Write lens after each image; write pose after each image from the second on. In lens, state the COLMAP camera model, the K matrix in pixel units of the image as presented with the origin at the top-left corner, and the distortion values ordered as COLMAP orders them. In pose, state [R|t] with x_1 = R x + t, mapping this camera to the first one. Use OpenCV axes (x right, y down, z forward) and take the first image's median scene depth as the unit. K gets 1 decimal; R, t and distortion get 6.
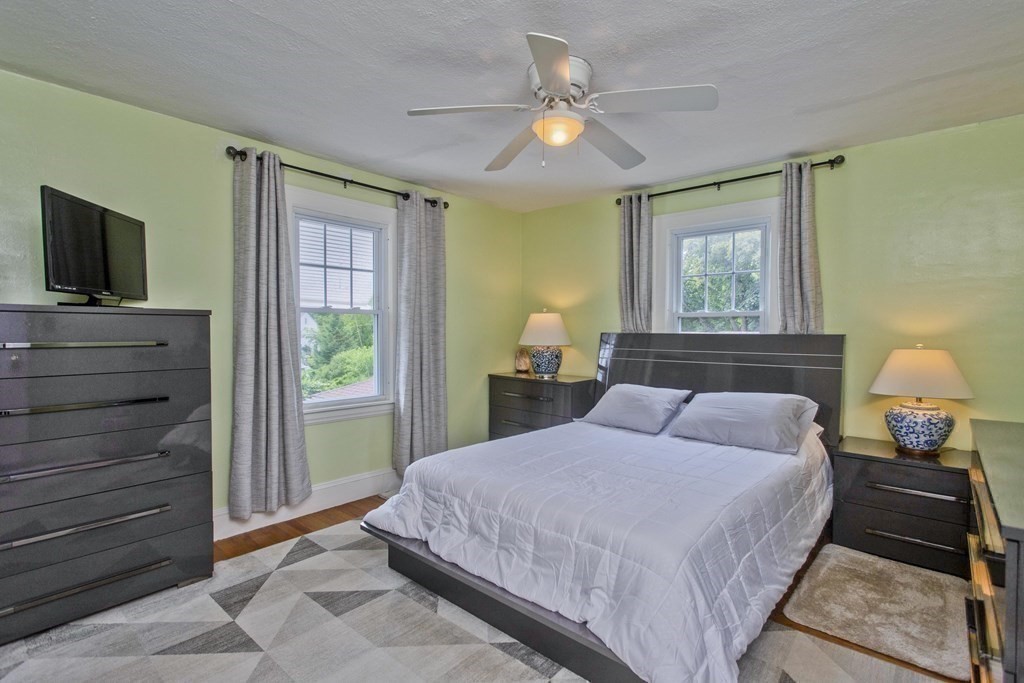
lens RADIAL K [[486.1, 0, 512.0], [0, 486.1, 341.5], [0, 0, 1]] dist [-0.000230, 0.000027]
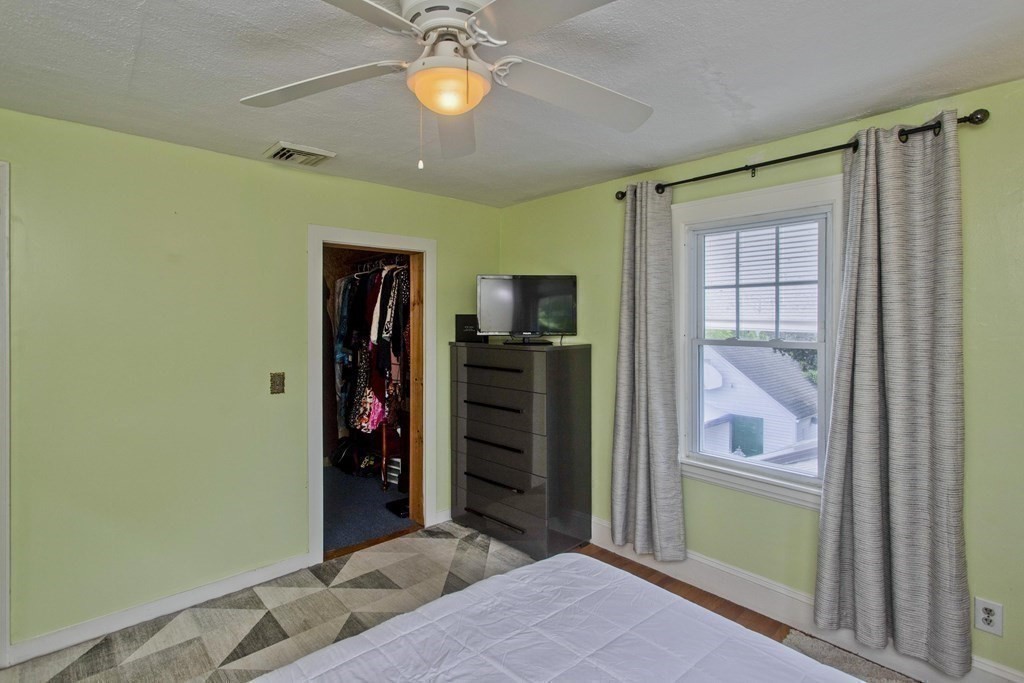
lens RADIAL K [[491.4, 0, 508.9], [0, 491.4, 330.6], [0, 0, 1]] dist [-0.001000, -0.000117]
pose [[-0.088776, 0.005439, -0.996037, 0.443648], [-0.035494, 0.999333, 0.008621, -0.079571], [0.995419, 0.036119, -0.088524, 0.729149]]
